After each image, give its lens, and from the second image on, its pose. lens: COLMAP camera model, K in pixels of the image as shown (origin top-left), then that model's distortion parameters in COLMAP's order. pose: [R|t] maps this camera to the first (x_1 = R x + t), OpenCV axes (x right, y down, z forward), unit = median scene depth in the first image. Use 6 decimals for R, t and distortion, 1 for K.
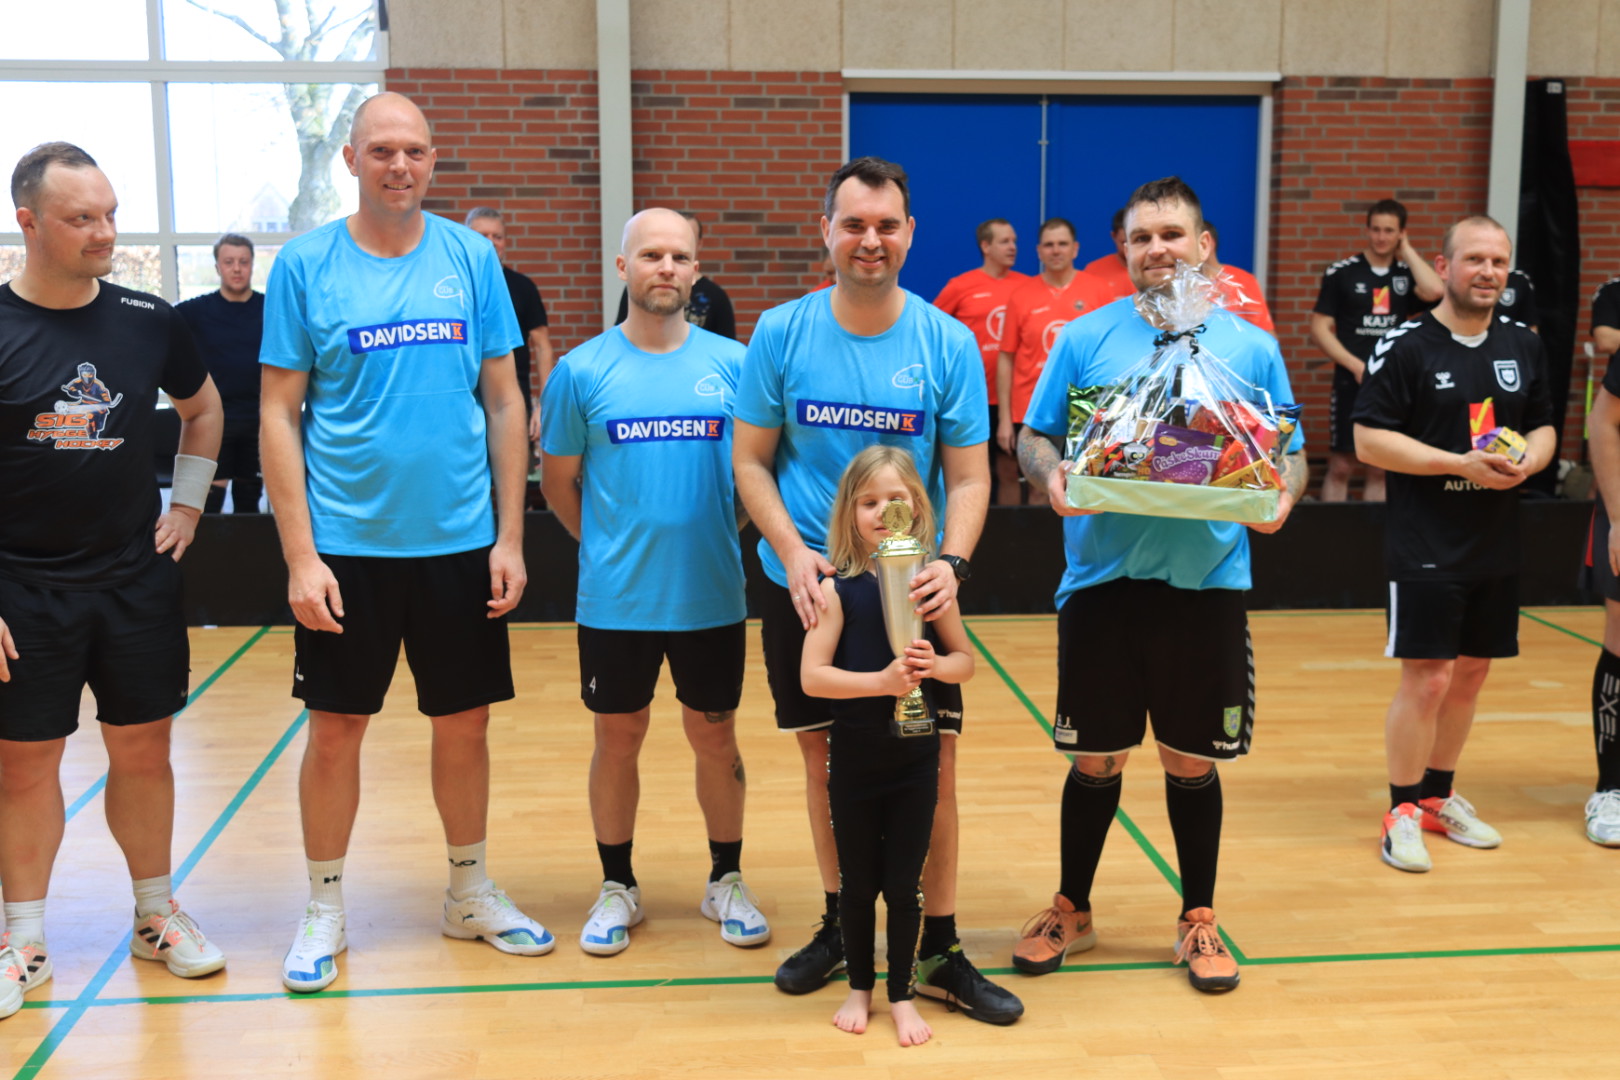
lens RADIAL K [[1818.4, 0, 813.9], [0, 1818.4, 550.0], [0, 0, 1]] dist [-0.002010, -0.007257]
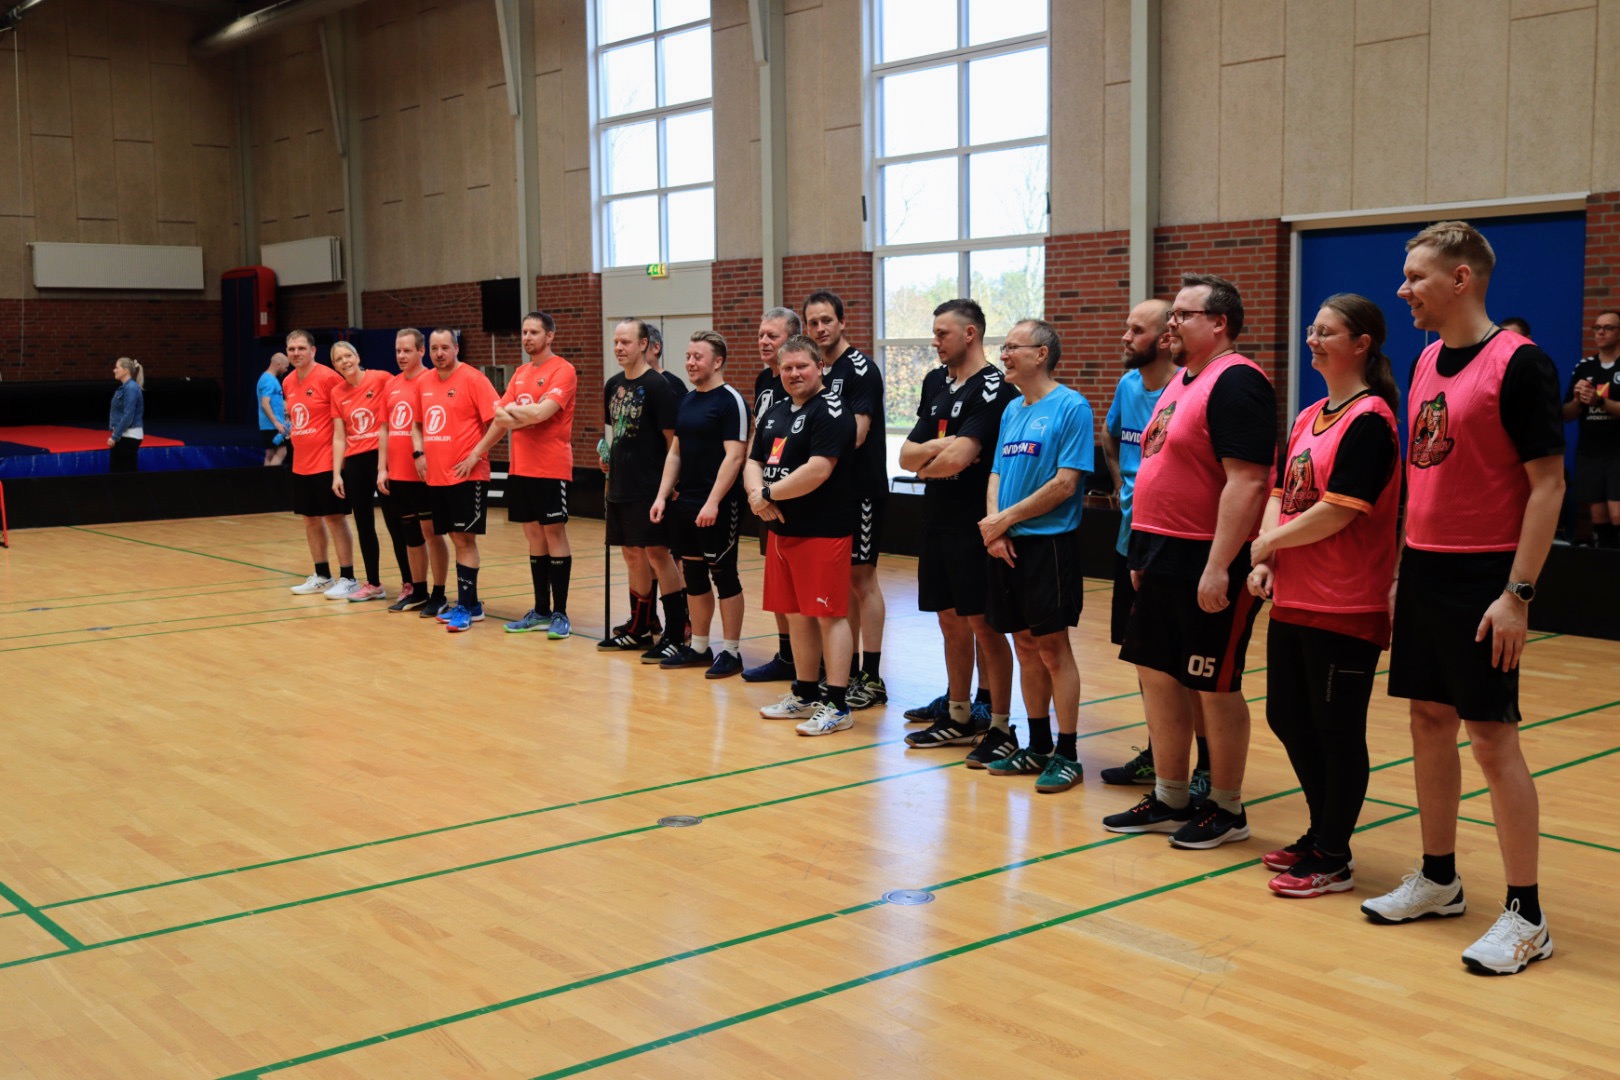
lens RADIAL K [[1795.3, 0, 803.7], [0, 1795.3, 535.8], [0, 0, 1]] dist [-0.005264, -0.005511]
pose [[0.561691, 0.077094, -0.823747, 0.979850], [-0.118110, 0.992923, 0.012391, 0.008786], [0.818873, 0.090333, 0.566822, -0.072226]]
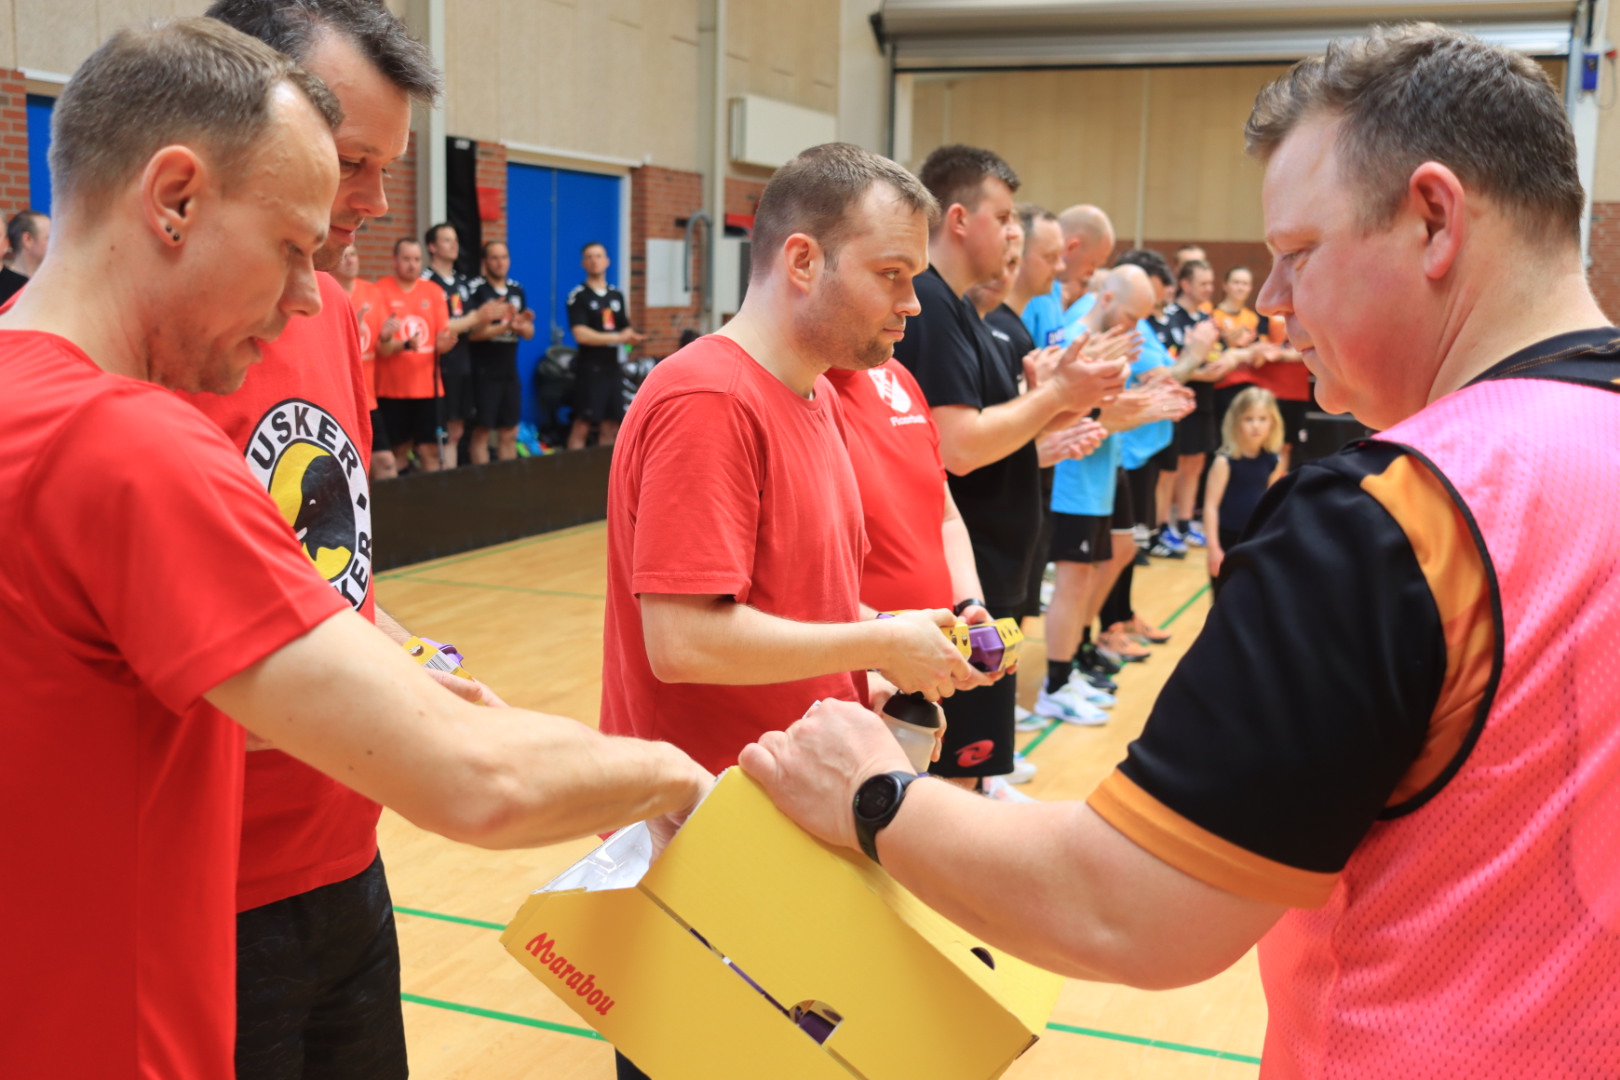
lens RADIAL K [[1778.7, 0, 816.0], [0, 1778.7, 538.8], [0, 0, 1]] dist [-0.014353, 0.011164]
pose [[0.444985, -0.116122, 0.887977, -0.678537], [0.118471, 0.990476, 0.070157, -0.028110], [-0.887667, 0.073980, 0.454504, 0.199265]]
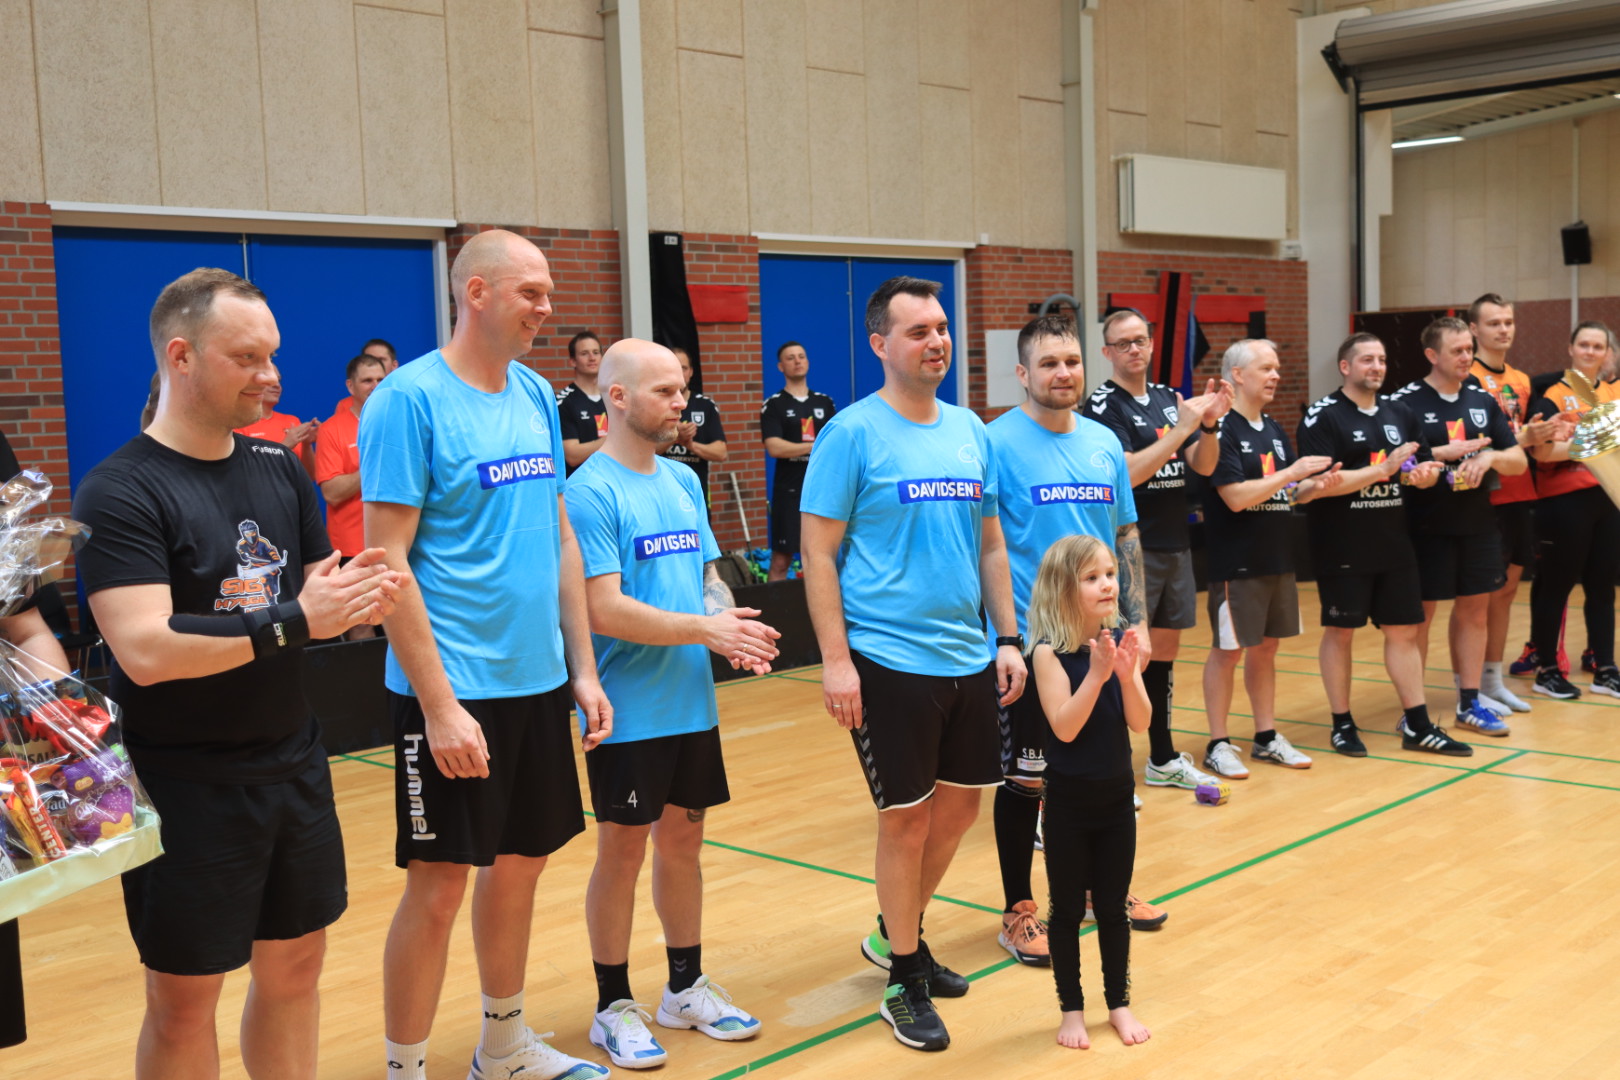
lens RADIAL K [[1797.7, 0, 834.6], [0, 1797.7, 535.5], [0, 0, 1]] dist [-0.010802, 0.008162]
pose [[0.752523, -0.080760, 0.653596, -0.294840], [0.135019, 0.990290, -0.033092, -0.011421], [-0.644577, 0.113151, 0.756120, 0.070690]]
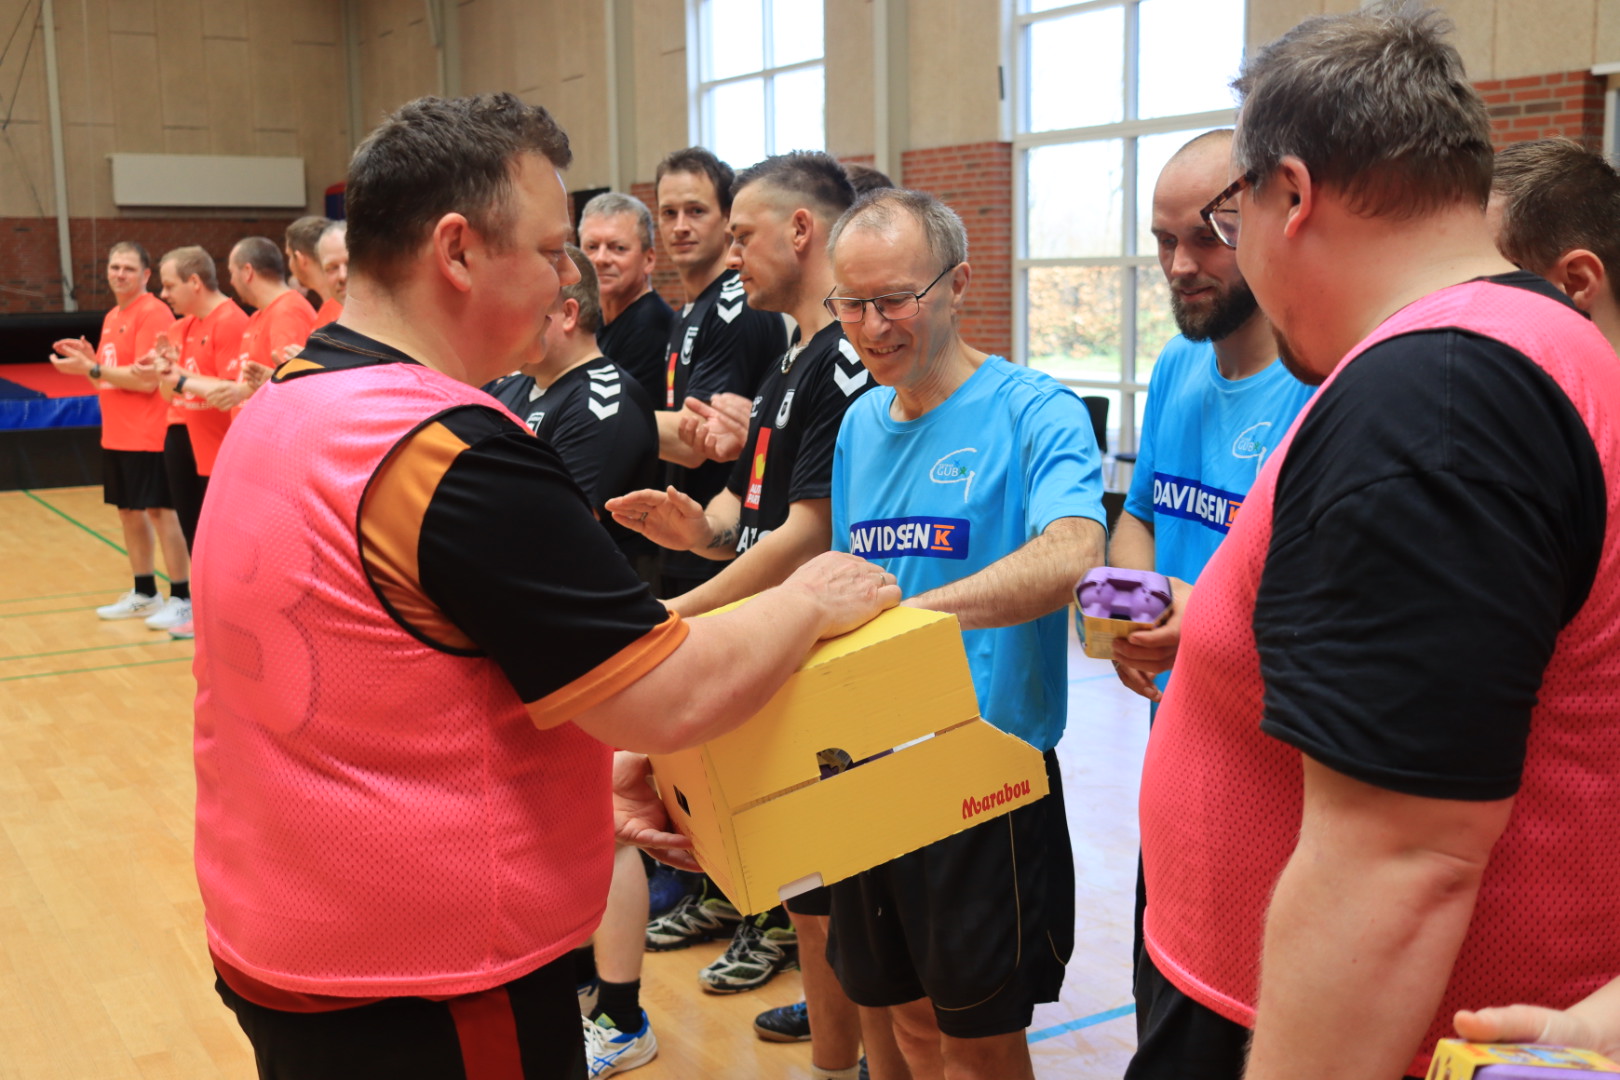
lens RADIAL K [[1818.4, 0, 813.9], [0, 1818.4, 550.0], [0, 0, 1]] dist [-0.002010, -0.007257]
pose [[0.452001, 0.124104, -0.883342, 0.688564], [-0.128240, 0.989028, 0.073333, -0.037684], [0.882751, 0.080133, 0.462957, 0.241879]]
